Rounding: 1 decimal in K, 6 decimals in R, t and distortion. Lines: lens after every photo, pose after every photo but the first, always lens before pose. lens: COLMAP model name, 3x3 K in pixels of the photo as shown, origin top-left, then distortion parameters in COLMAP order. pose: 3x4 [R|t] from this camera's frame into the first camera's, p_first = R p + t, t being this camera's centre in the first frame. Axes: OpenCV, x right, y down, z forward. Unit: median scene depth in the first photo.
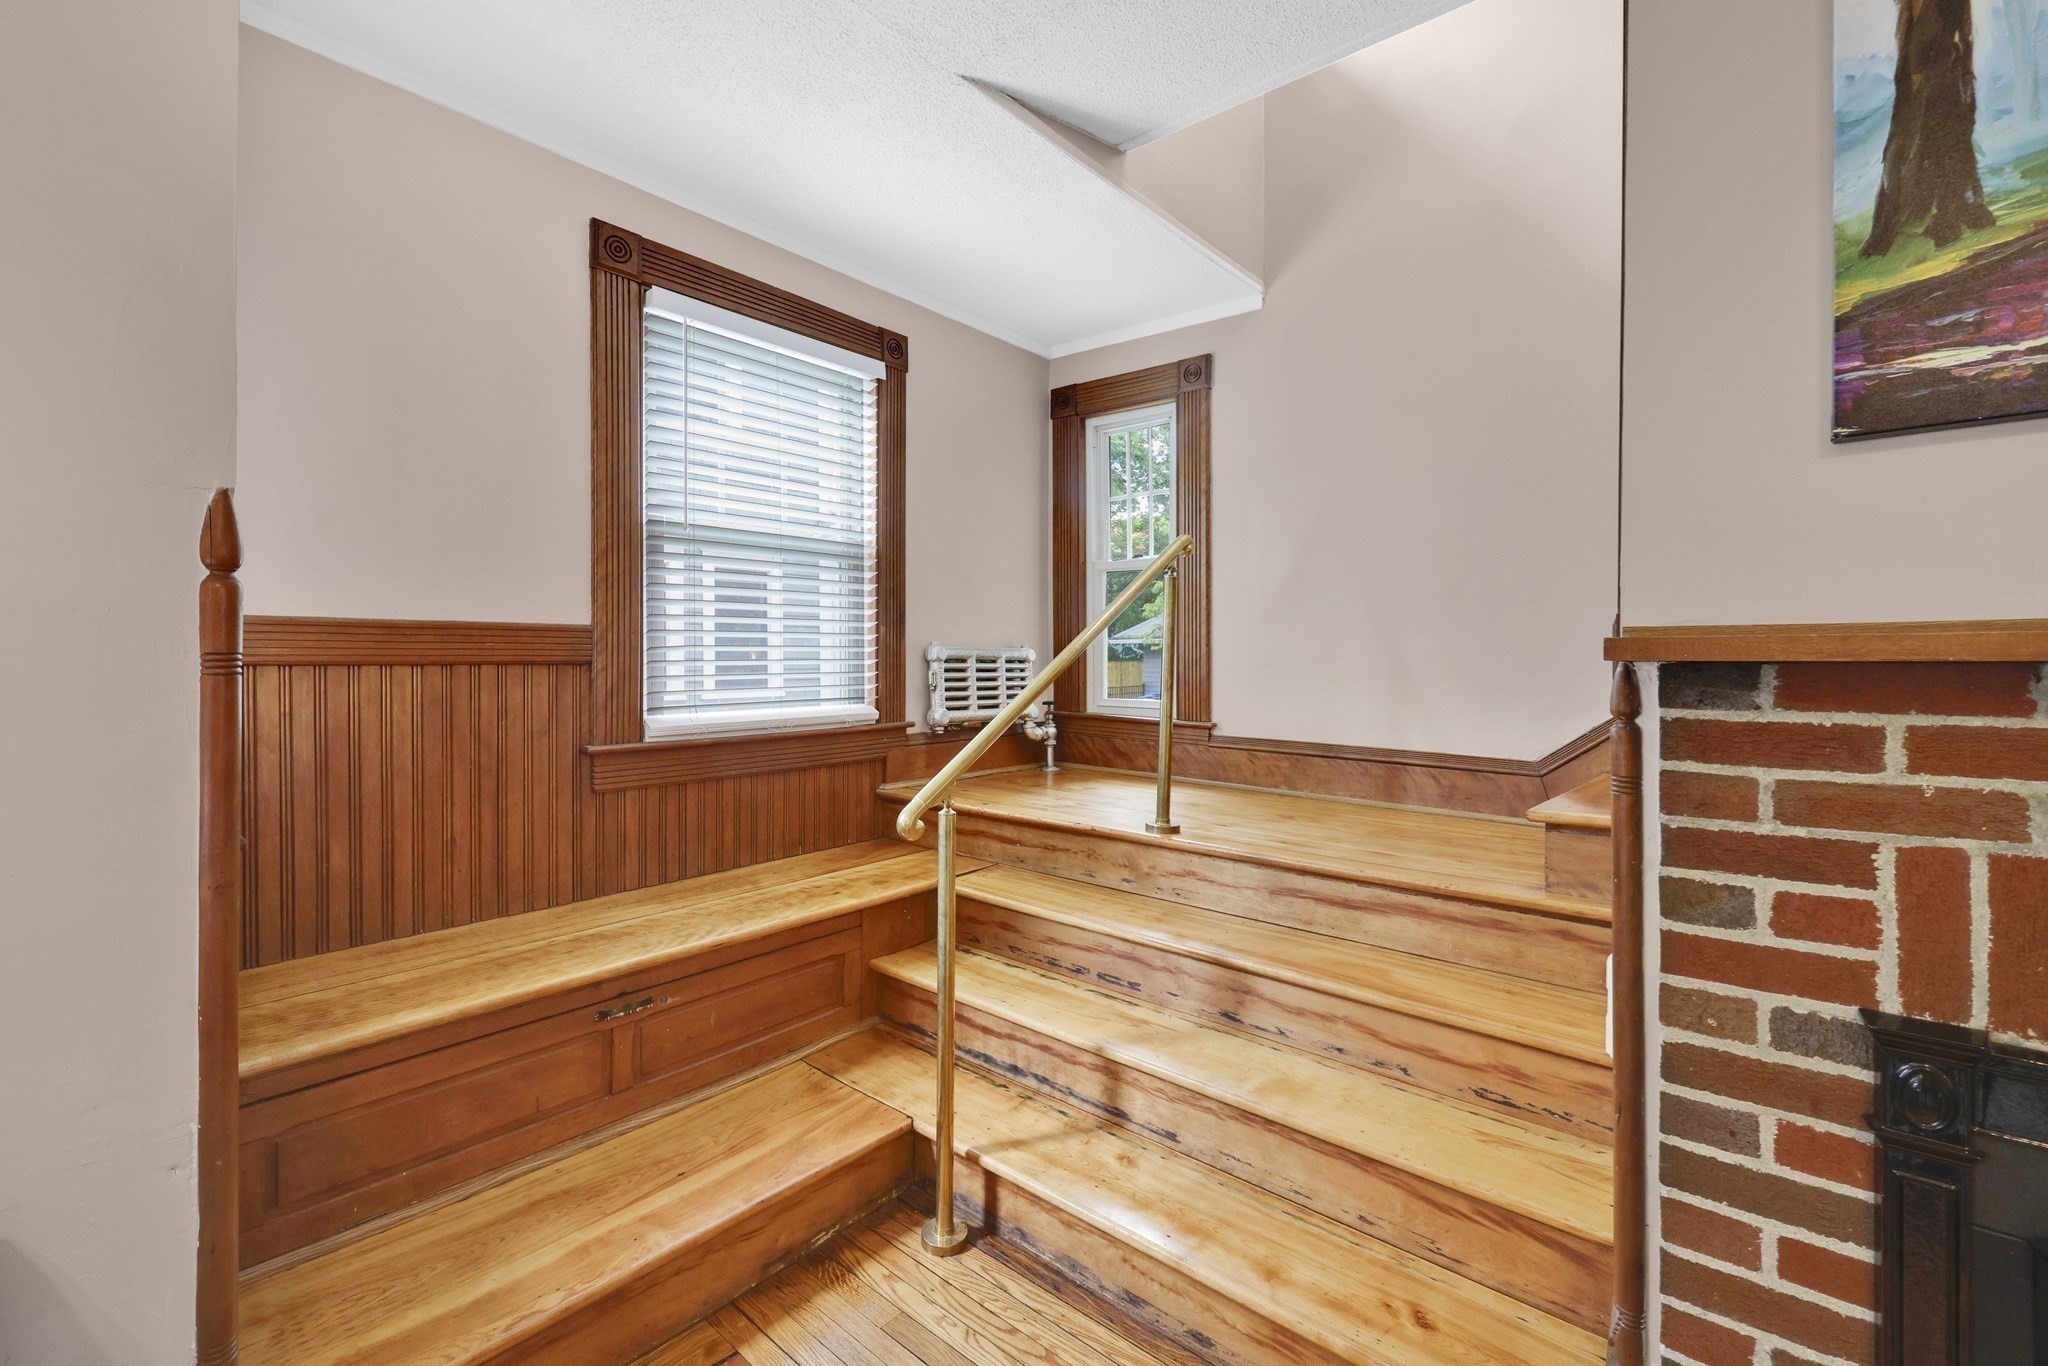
lens RADIAL K [[852.4, 0, 1023.7], [0, 852.4, 666.4], [0, 0, 1]] dist [0.000895, -0.000560]
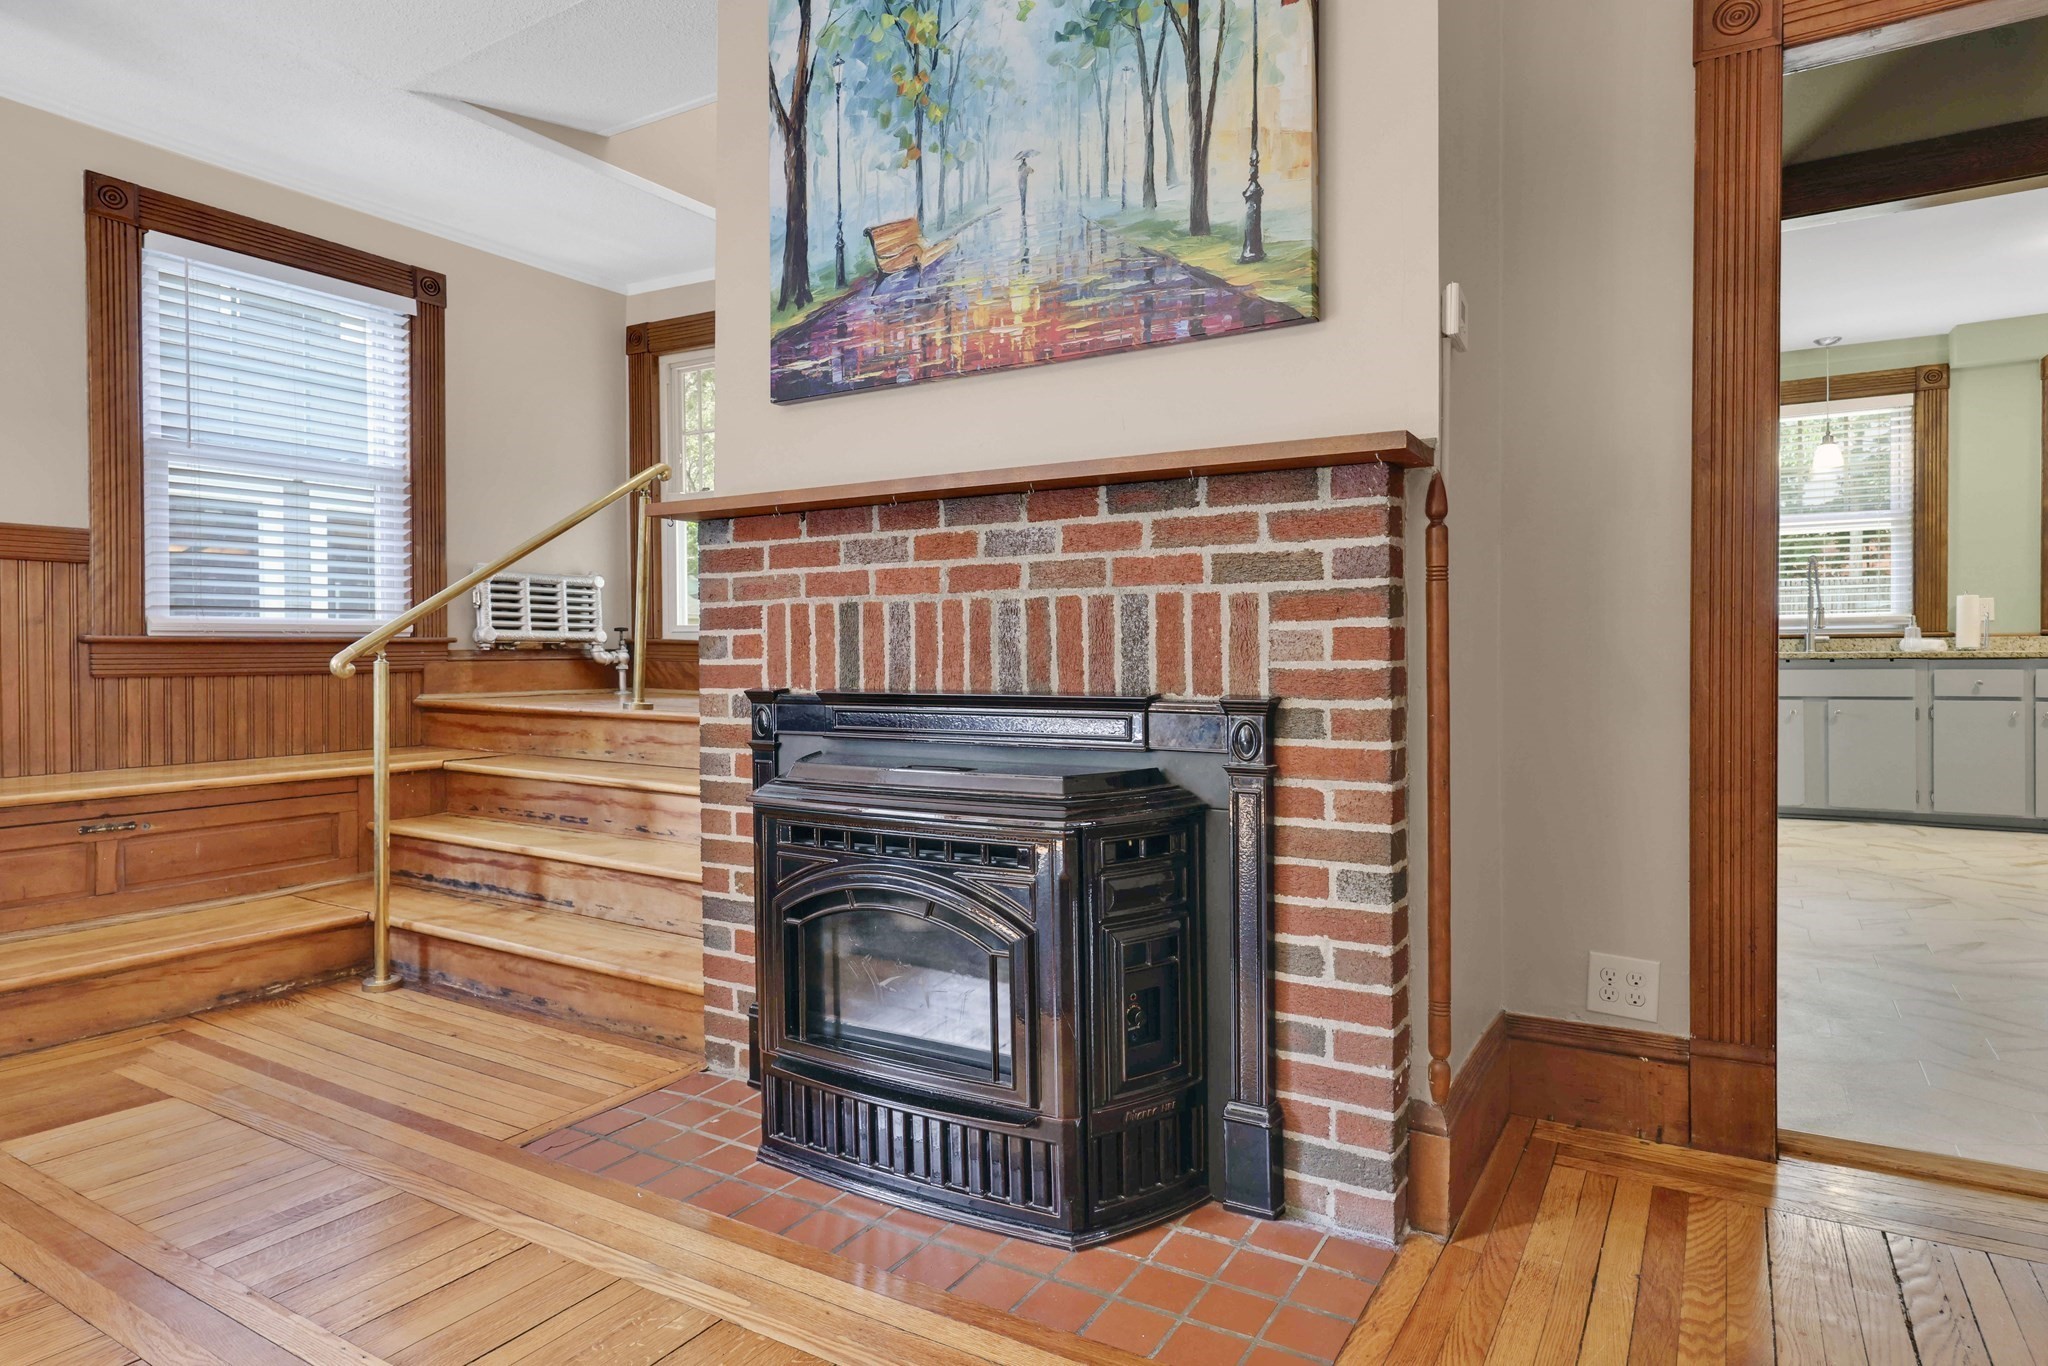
lens RADIAL K [[1131.4, 0, 1066.7], [0, 1131.4, 663.8], [0, 0, 1]] dist [0.000500, 0.001689]
pose [[0.983643, -0.009416, 0.179885, 0.501386], [0.009709, 0.999953, -0.000747, 0.145116], [-0.179869, 0.002481, 0.983687, -0.717818]]
